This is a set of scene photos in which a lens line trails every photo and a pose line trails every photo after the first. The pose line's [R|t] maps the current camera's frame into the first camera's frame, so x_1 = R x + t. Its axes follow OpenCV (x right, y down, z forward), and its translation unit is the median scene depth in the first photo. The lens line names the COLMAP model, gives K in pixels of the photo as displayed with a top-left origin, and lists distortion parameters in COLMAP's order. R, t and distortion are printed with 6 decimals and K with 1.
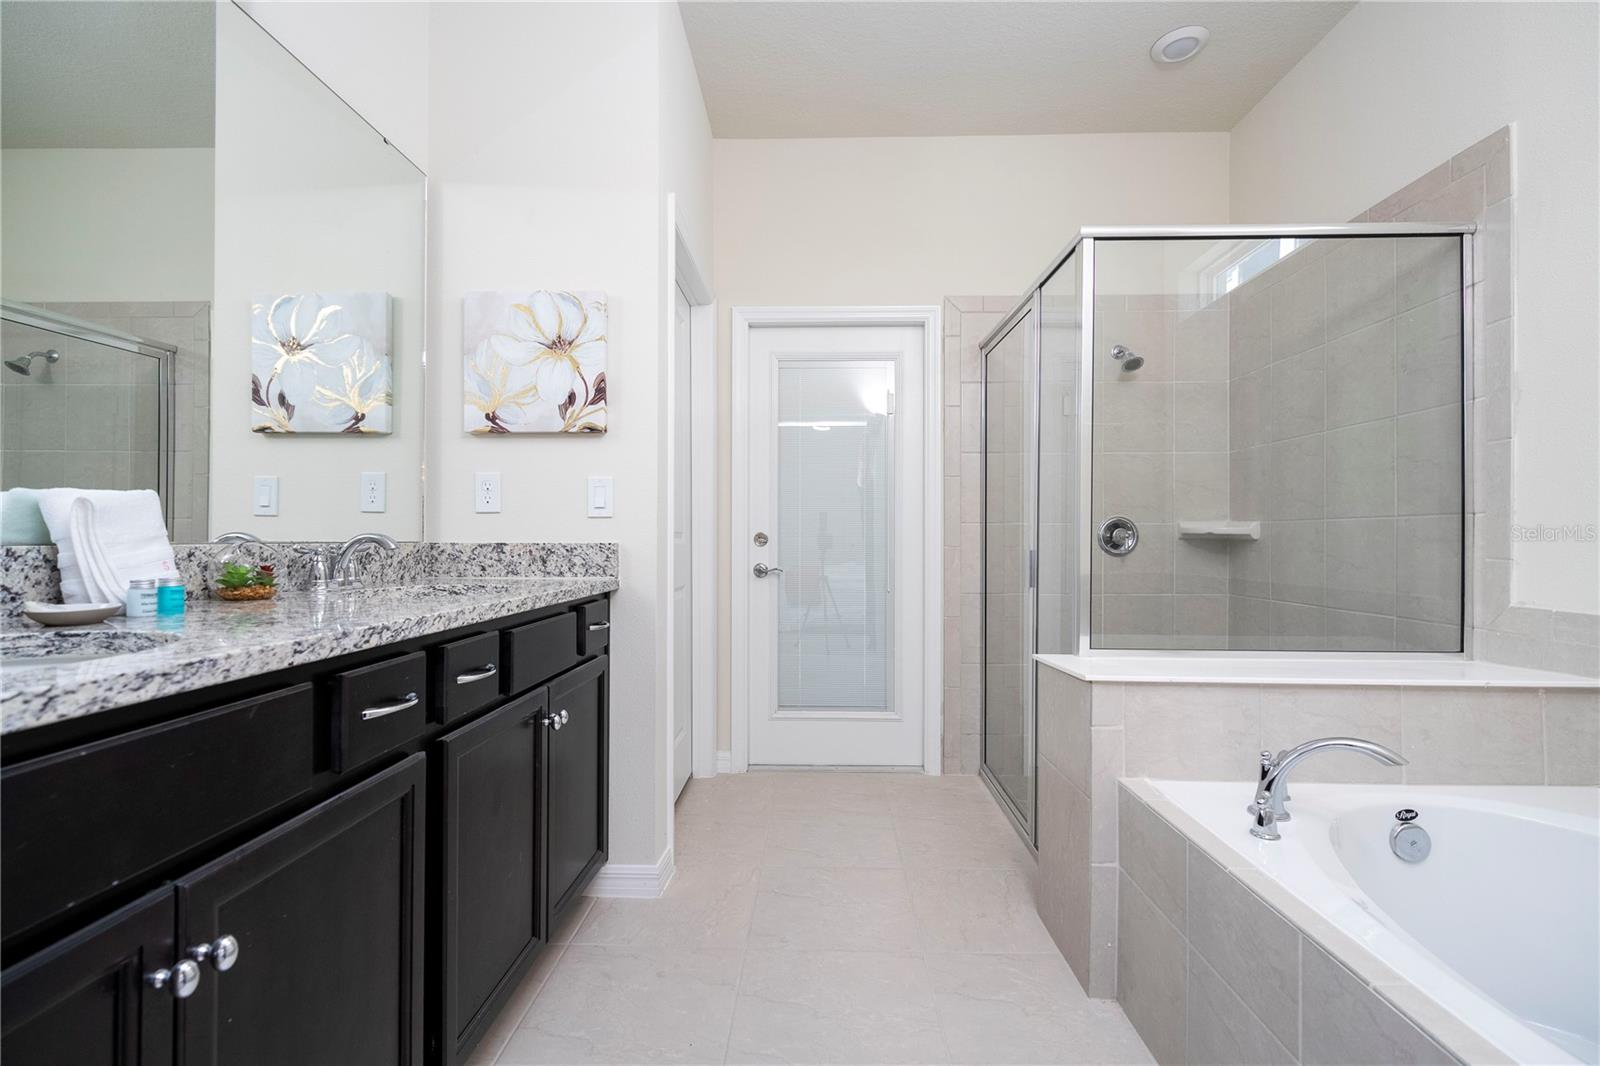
lens RADIAL K [[715.3, 0, 800.0], [0, 715.3, 533.0], [0, 0, 1]] dist [0.000042, -0.000003]
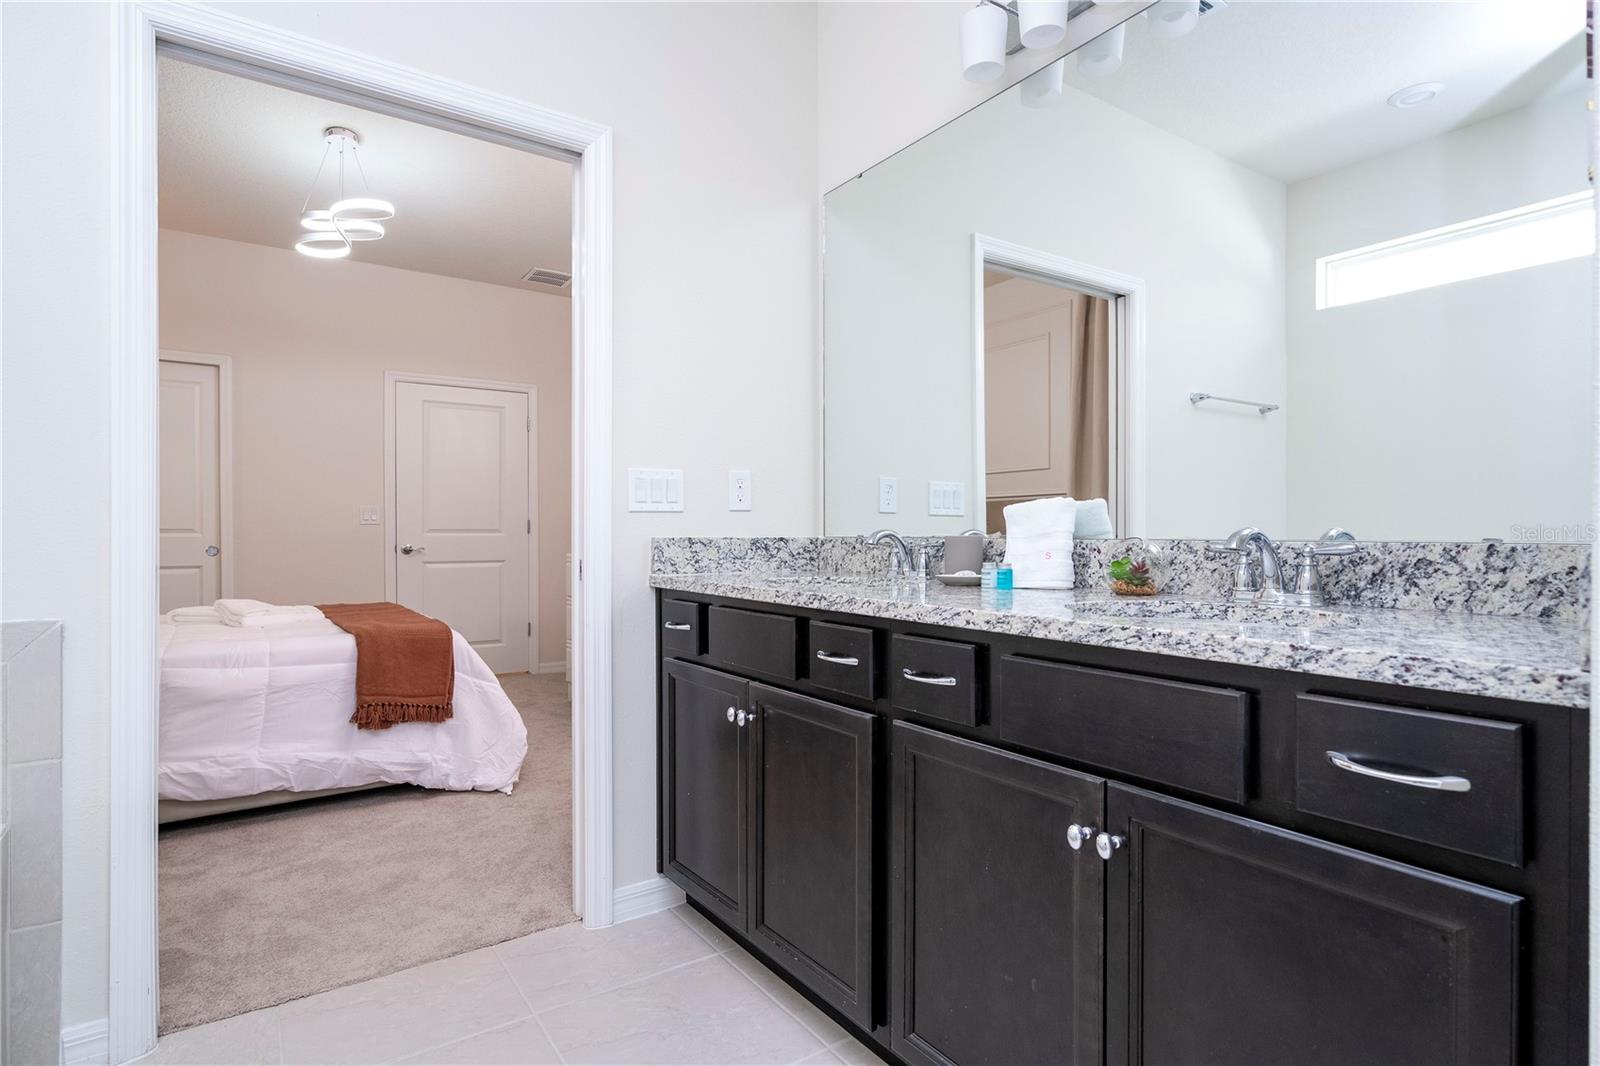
lens RADIAL K [[817.4, 0, 800.0], [0, 817.4, 533.0], [0, 0, 1]] dist [-0.000548, -0.000036]
pose [[-0.800386, -0.006718, -0.599448, 0.347488], [-0.000692, 0.999947, -0.010283, 0.021052], [0.599485, -0.007815, -0.800348, 1.936424]]
